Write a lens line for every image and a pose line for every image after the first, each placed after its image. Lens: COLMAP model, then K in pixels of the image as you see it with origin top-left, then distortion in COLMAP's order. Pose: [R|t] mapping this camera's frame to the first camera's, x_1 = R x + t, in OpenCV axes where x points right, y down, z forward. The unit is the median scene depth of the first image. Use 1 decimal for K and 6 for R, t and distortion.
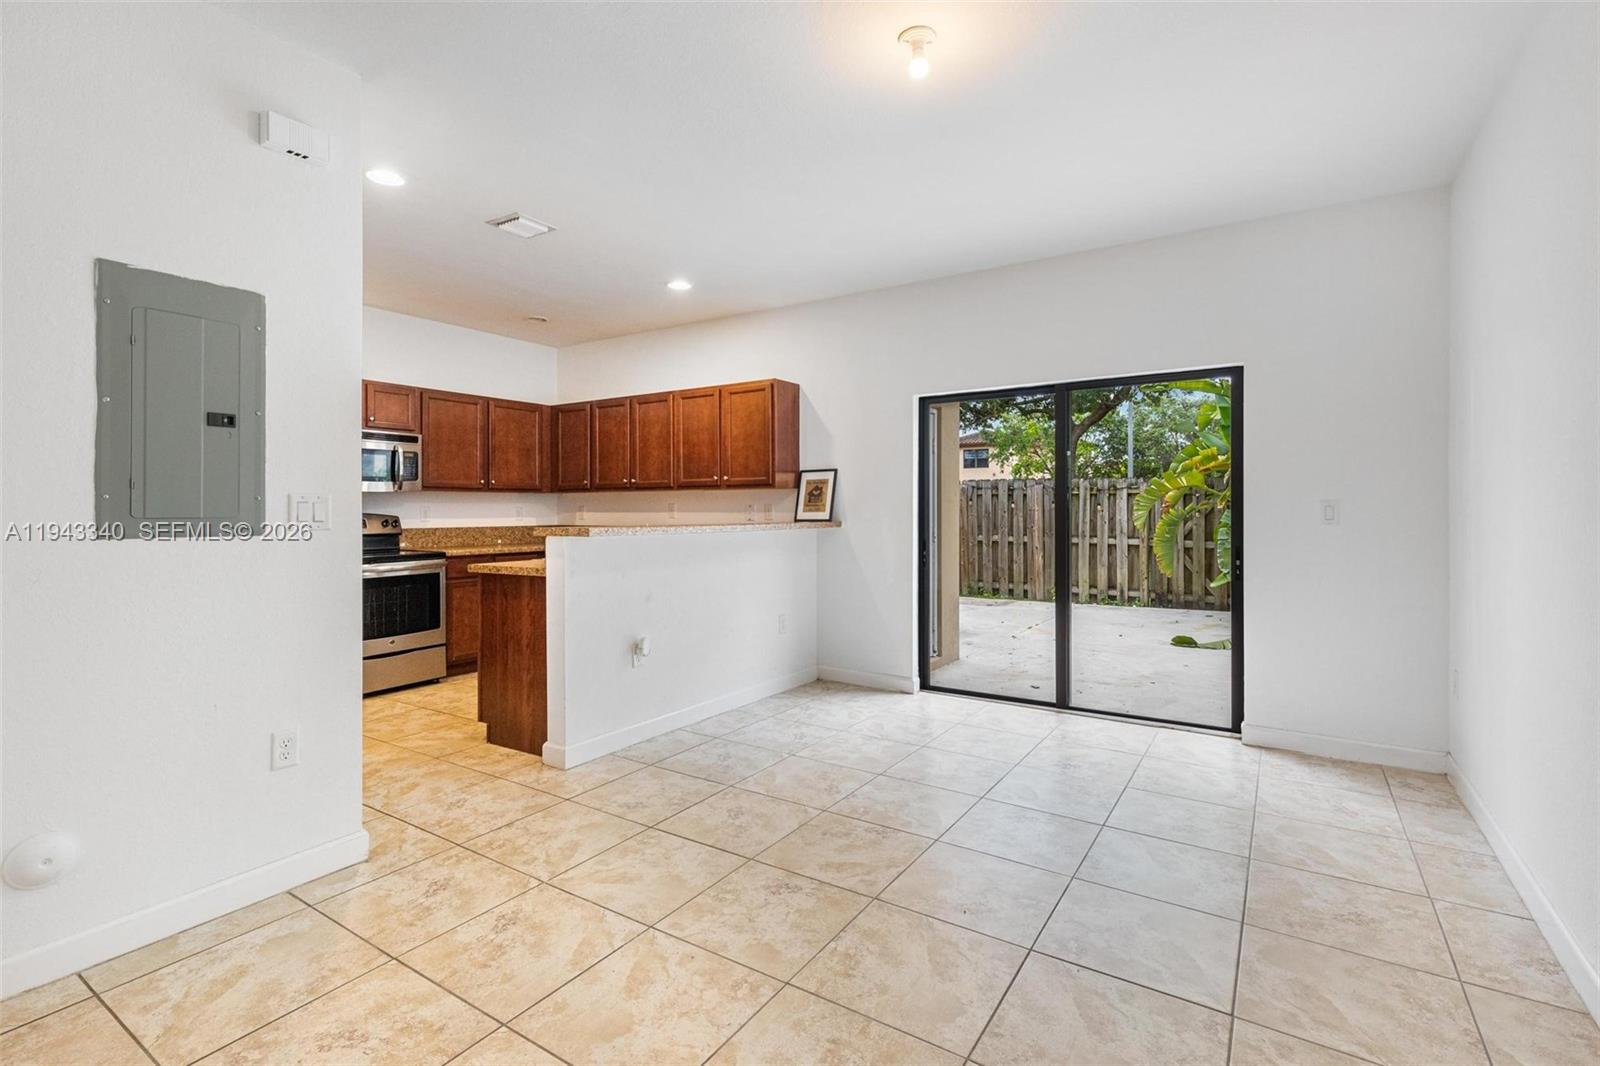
lens RADIAL K [[733.9, 0, 826.5], [0, 733.9, 504.6], [0, 0, 1]] dist [0.000994, -0.000050]
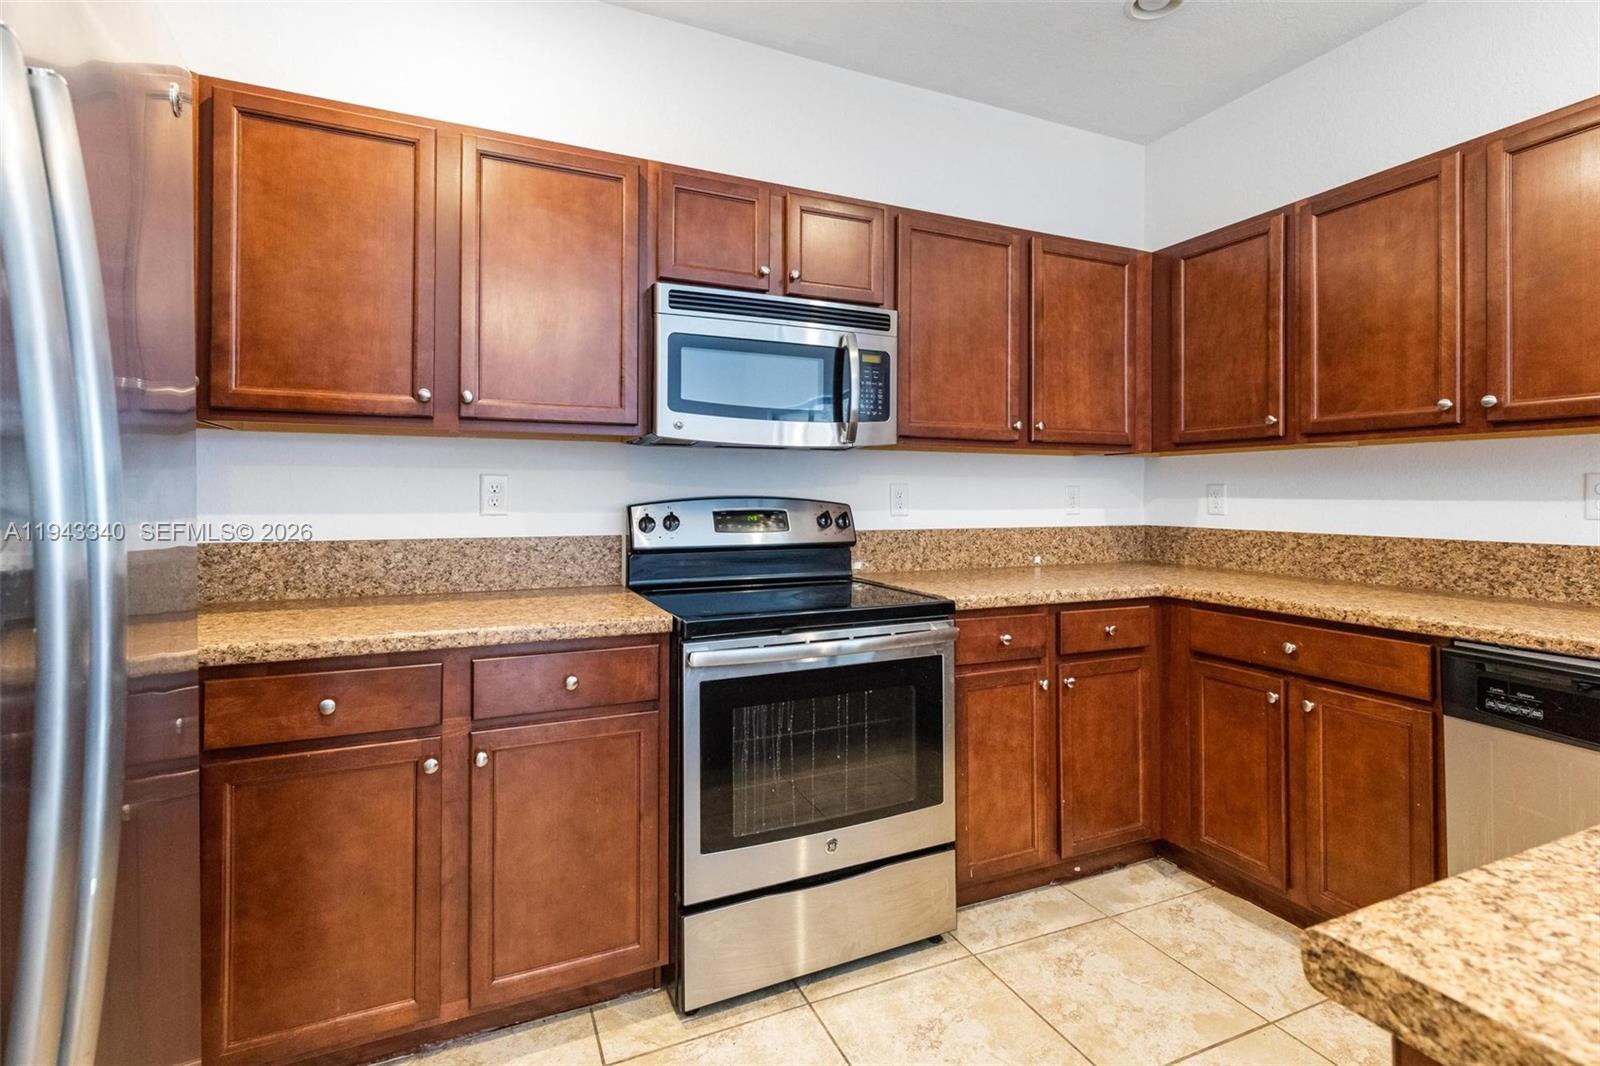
lens RADIAL K [[757.5, 0, 804.7], [0, 757.5, 489.6], [0, 0, 1]] dist [-0.001625, -0.000561]
pose [[0.828868, 0.001466, -0.559442, -0.339981], [0.000166, 0.999996, 0.002866, 0.005078], [0.559444, -0.002469, 0.828864, 0.589814]]
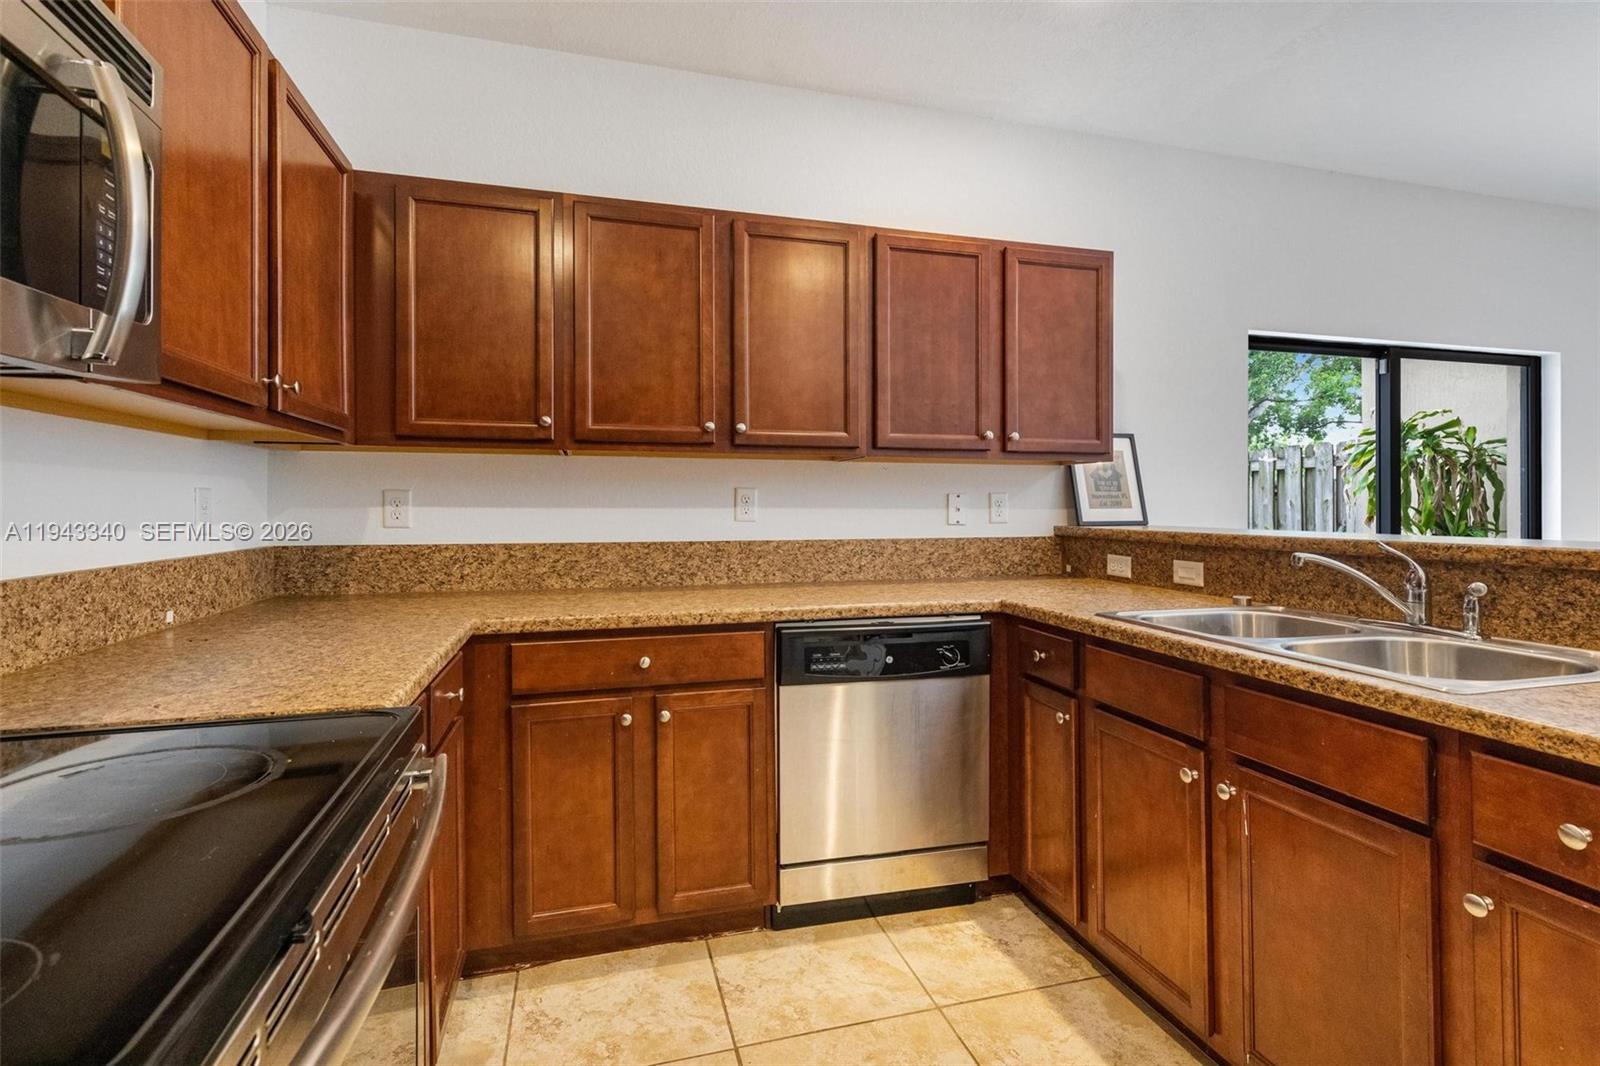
lens RADIAL K [[733.9, 0, 826.5], [0, 733.9, 504.6], [0, 0, 1]] dist [0.000994, -0.000050]
pose [[0.669407, 0.005094, 0.742879, -0.547620], [-0.009632, 0.999952, 0.001823, 0.007993], [-0.742834, -0.008376, 0.669424, 0.733116]]
